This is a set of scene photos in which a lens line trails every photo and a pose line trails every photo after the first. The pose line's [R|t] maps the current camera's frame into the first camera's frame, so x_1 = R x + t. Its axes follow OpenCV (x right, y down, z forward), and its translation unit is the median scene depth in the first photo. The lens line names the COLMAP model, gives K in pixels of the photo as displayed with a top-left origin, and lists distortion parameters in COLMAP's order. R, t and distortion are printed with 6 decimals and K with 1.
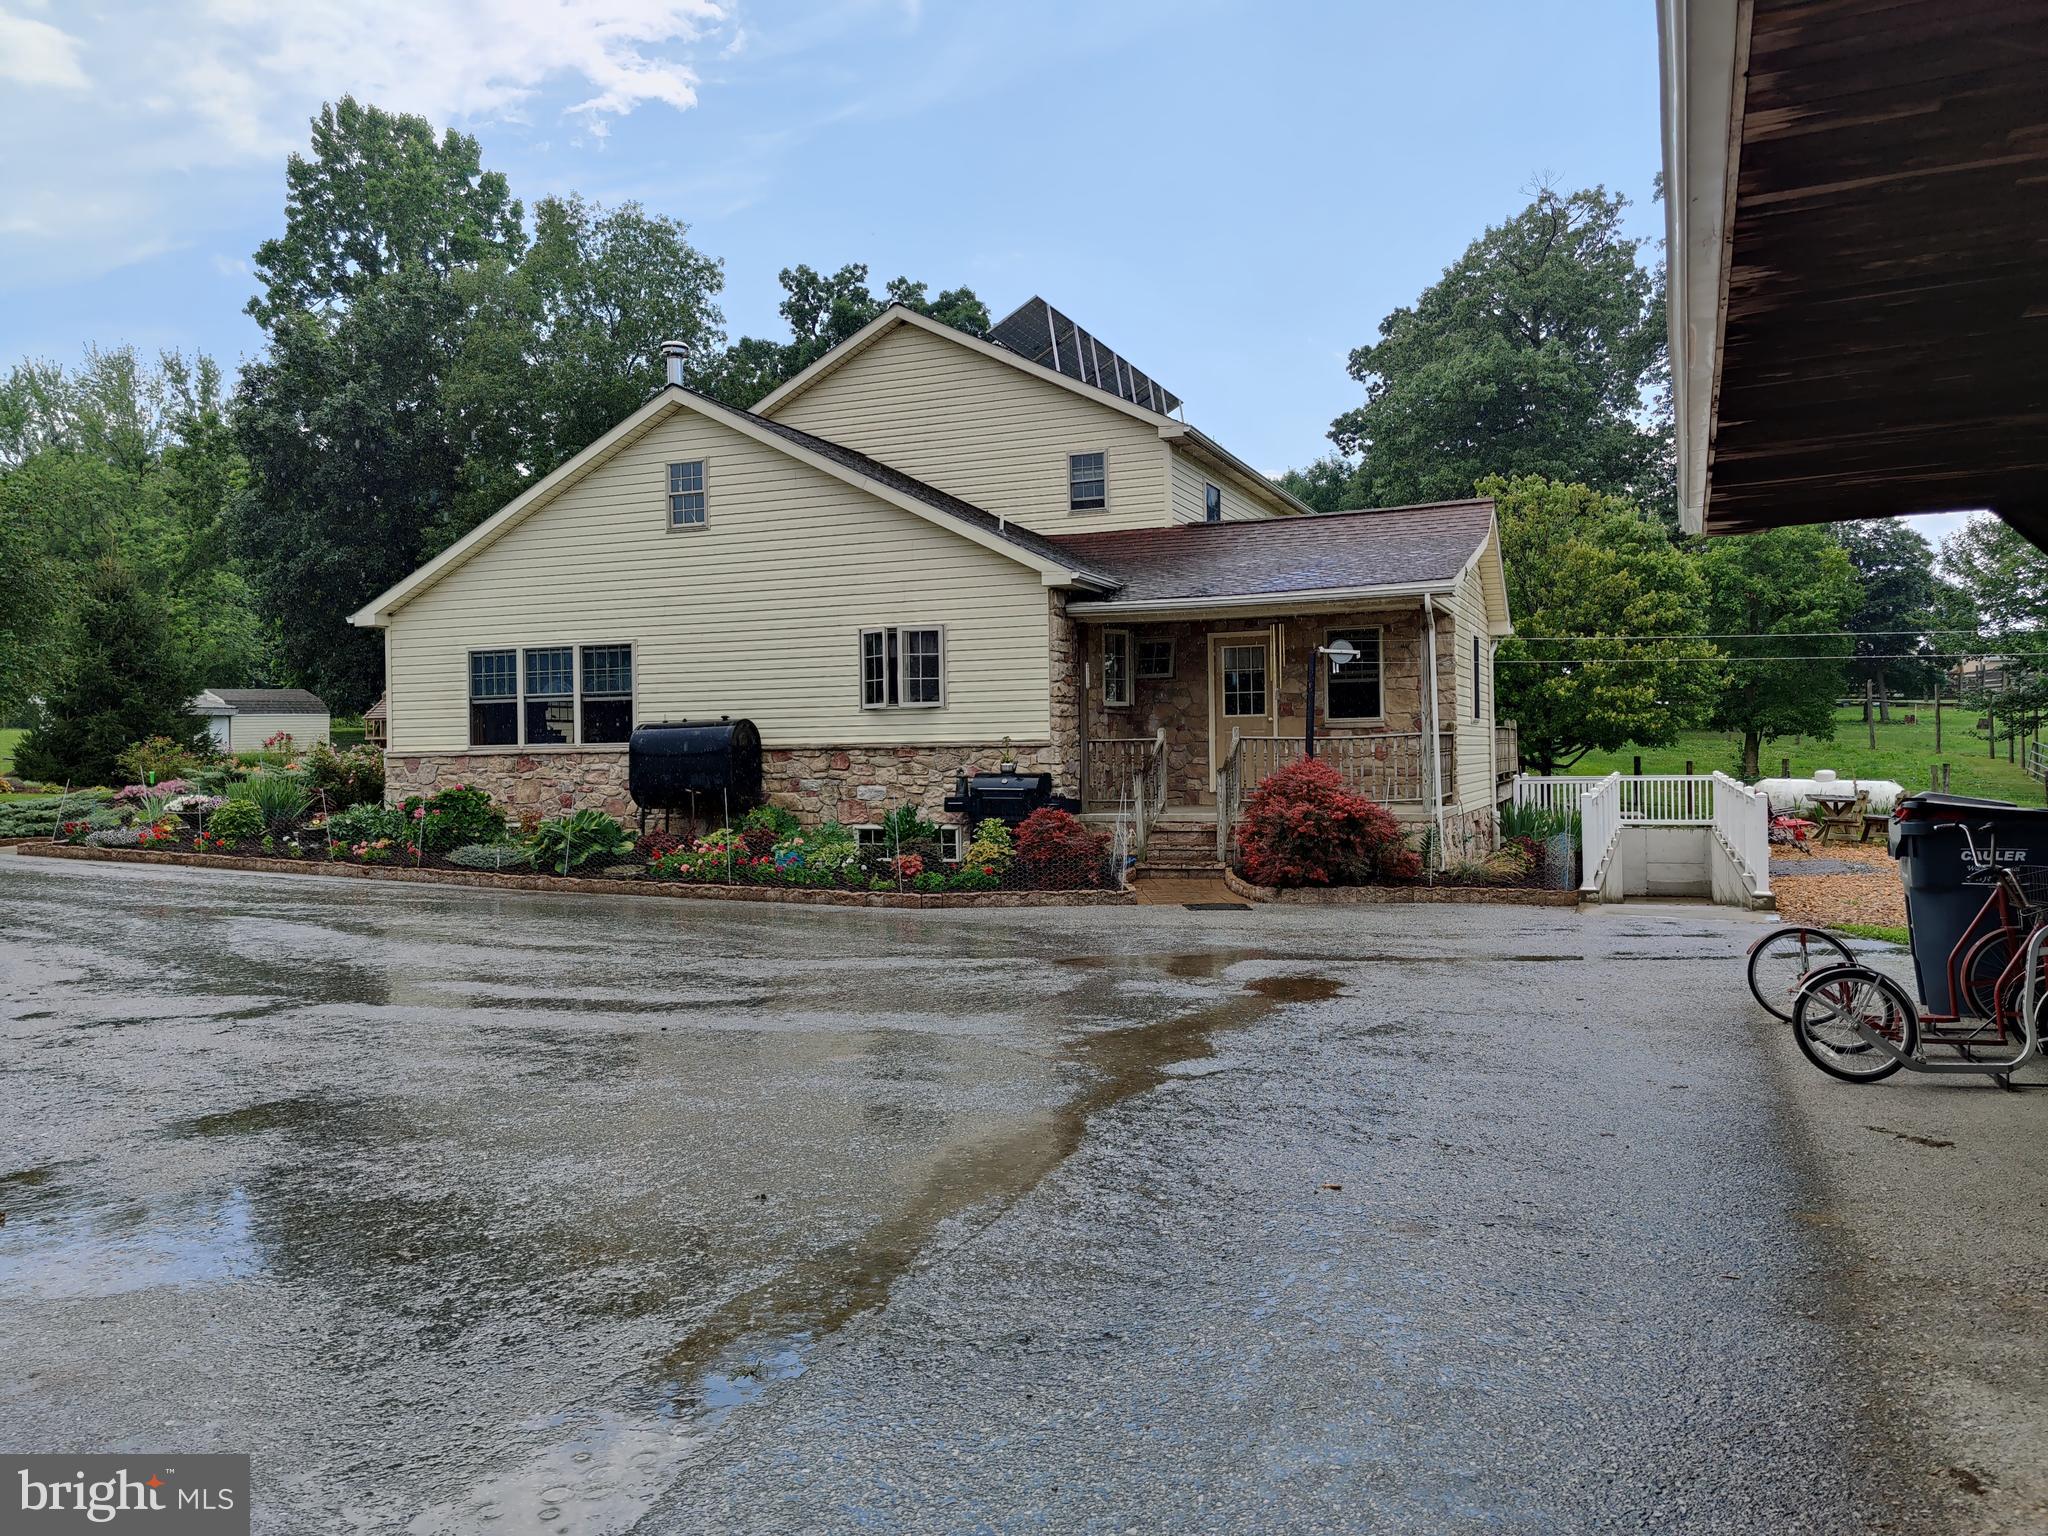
lens RADIAL K [[1509.1, 0, 1020.9], [0, 1509.1, 763.5], [0, 0, 1]] dist [0.059243, -0.042116]
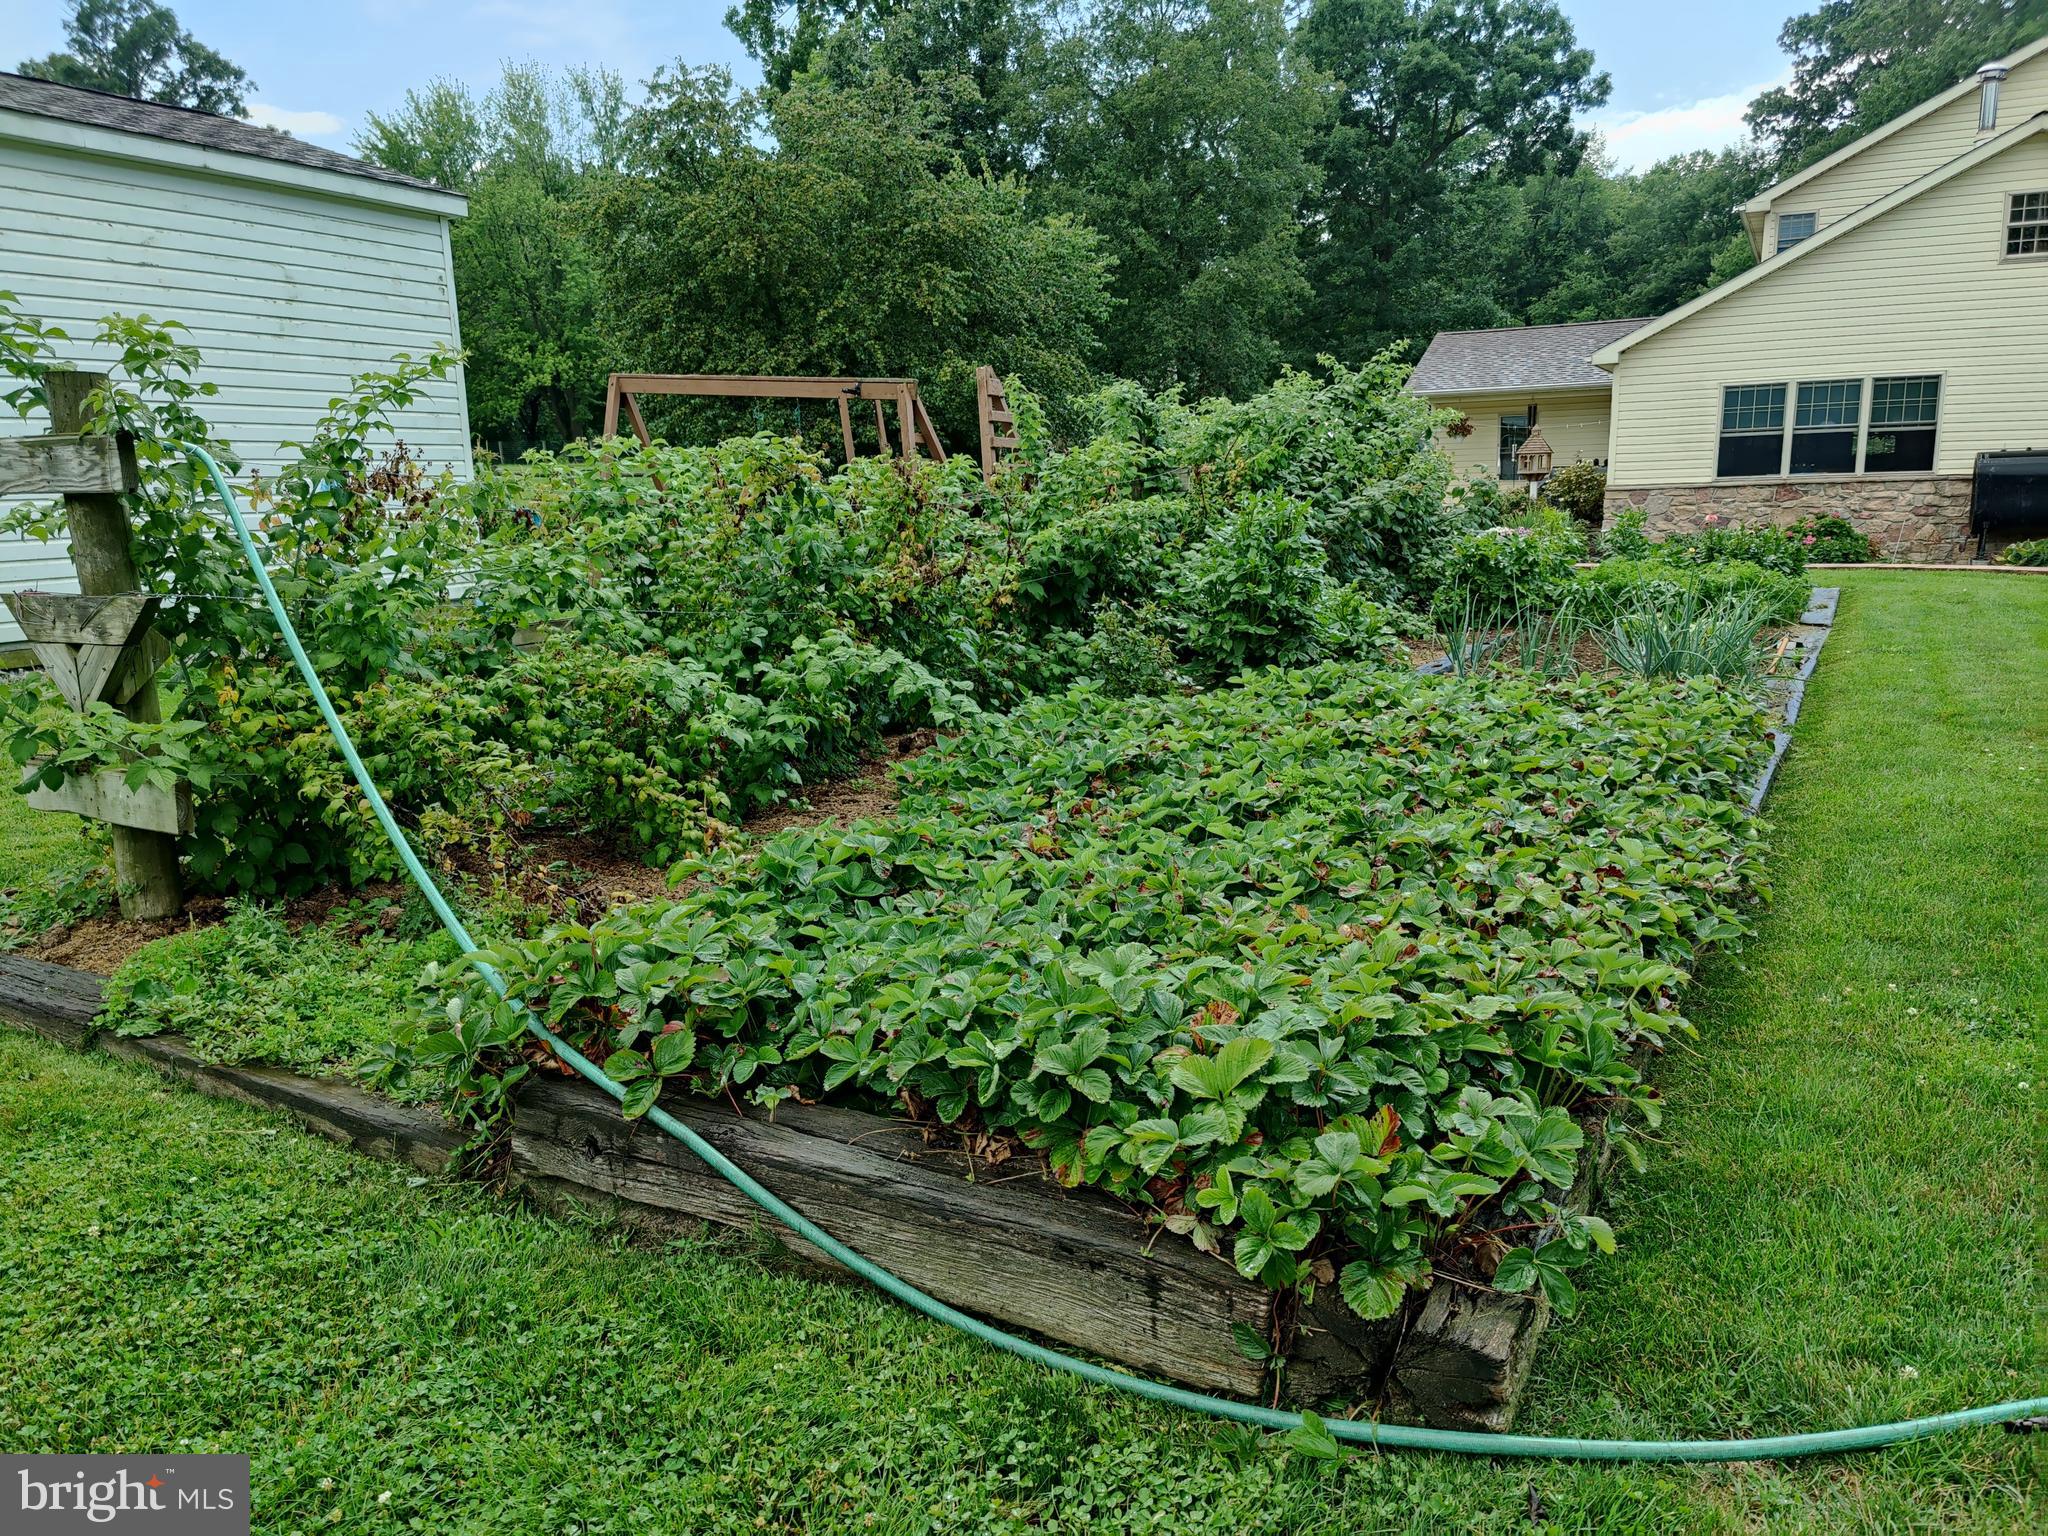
lens RADIAL K [[1509.1, 0, 1012.3], [0, 1509.1, 807.8], [0, 0, 1]] dist [0.059243, -0.042116]
pose [[0.997629, 0.002479, -0.068779, -0.822869], [0.011743, 0.978564, 0.205606, -0.011357], [0.067814, -0.205926, 0.976215, -0.149083]]
